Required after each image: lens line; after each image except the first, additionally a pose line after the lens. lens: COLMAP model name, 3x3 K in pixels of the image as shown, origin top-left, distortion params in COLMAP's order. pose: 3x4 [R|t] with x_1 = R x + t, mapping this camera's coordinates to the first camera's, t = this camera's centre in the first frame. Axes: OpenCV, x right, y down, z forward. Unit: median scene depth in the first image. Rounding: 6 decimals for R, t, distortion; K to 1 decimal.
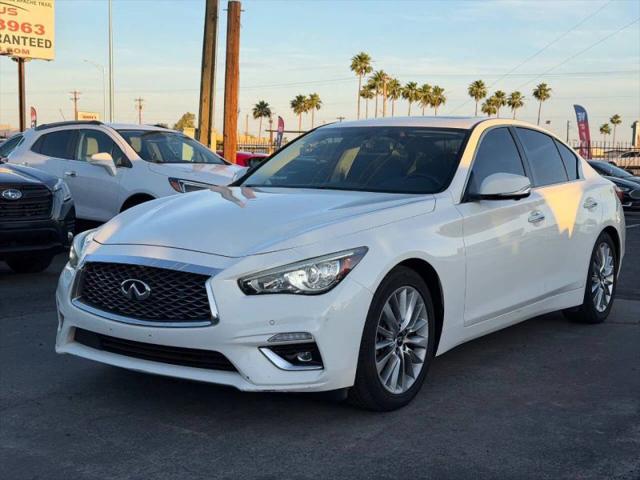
lens RADIAL K [[980.2, 0, 298.8], [0, 980.2, 242.2], [0, 0, 1]] dist [0.026457, 0.088551]
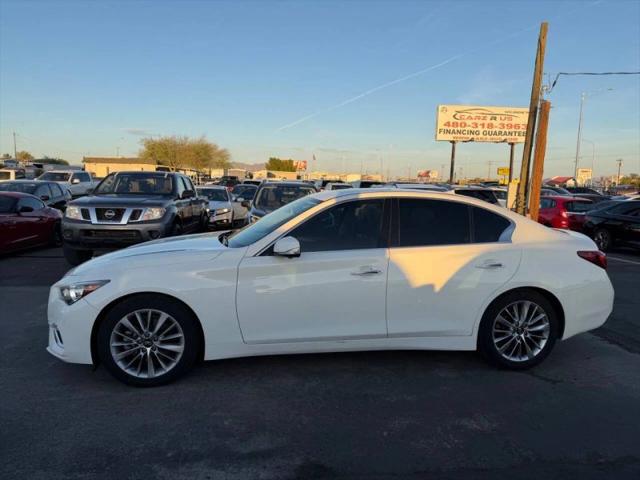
lens RADIAL K [[469.4, 0, 320.0], [0, 469.4, 240.0], [0, 0, 1]] dist [0.012397, -0.003077]
pose [[0.677178, 0.080232, -0.731432, 0.586323], [-0.066790, 0.996636, 0.047488, -0.082799], [0.732781, 0.016694, 0.680259, 0.498066]]
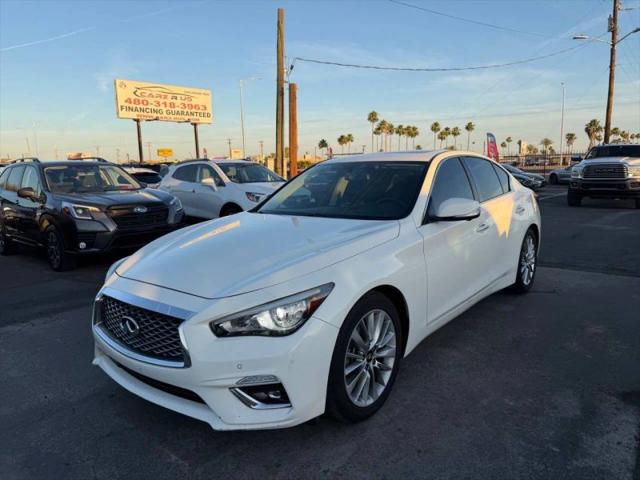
lens RADIAL K [[469.4, 0, 320.0], [0, 469.4, 240.0], [0, 0, 1]] dist [0.012397, -0.003077]
pose [[0.997137, -0.035805, -0.066597, 0.062654], [0.040456, 0.996737, 0.069850, -0.054535], [0.063879, -0.072344, 0.995332, 0.334057]]
